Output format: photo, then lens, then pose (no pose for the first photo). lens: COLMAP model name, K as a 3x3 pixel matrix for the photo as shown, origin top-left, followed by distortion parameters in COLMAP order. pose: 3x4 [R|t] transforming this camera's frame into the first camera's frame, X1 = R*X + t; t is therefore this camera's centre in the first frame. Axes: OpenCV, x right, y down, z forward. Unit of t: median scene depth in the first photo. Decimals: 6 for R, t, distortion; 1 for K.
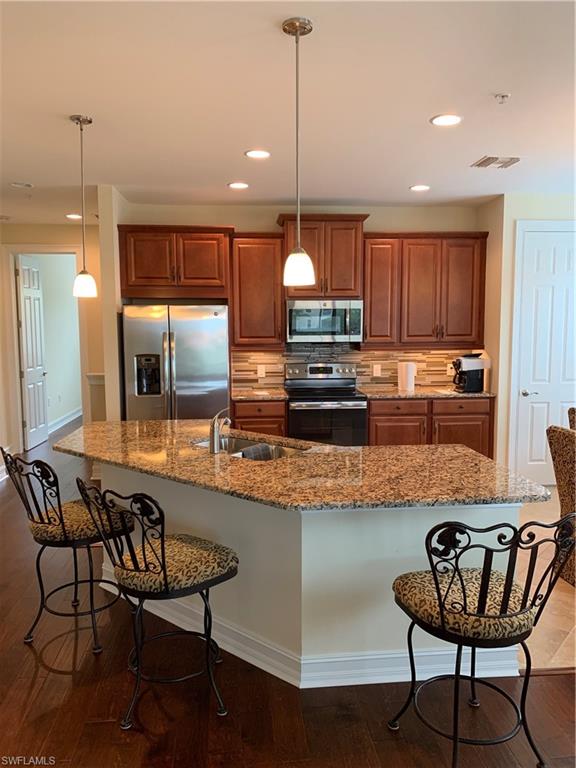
lens RADIAL K [[583.7, 0, 288.6], [0, 583.7, 382.2], [0, 0, 1]] dist [0.023581, -0.002652]
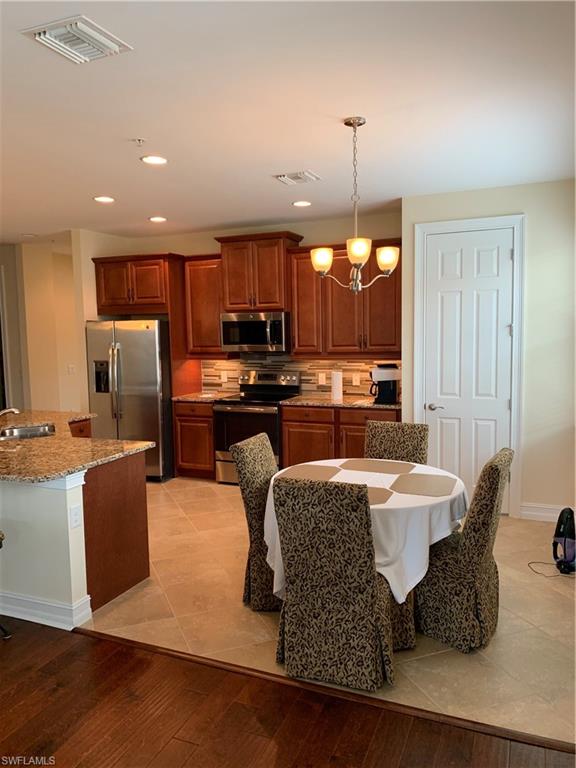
lens RADIAL K [[583.7, 0, 290.3], [0, 583.7, 385.0], [0, 0, 1]] dist [0.023581, -0.002652]
pose [[0.883558, 0.032482, -0.467195, 0.634560], [-0.037023, 0.999314, -0.000540, -0.007342], [0.466857, 0.017774, 0.884154, 0.070725]]
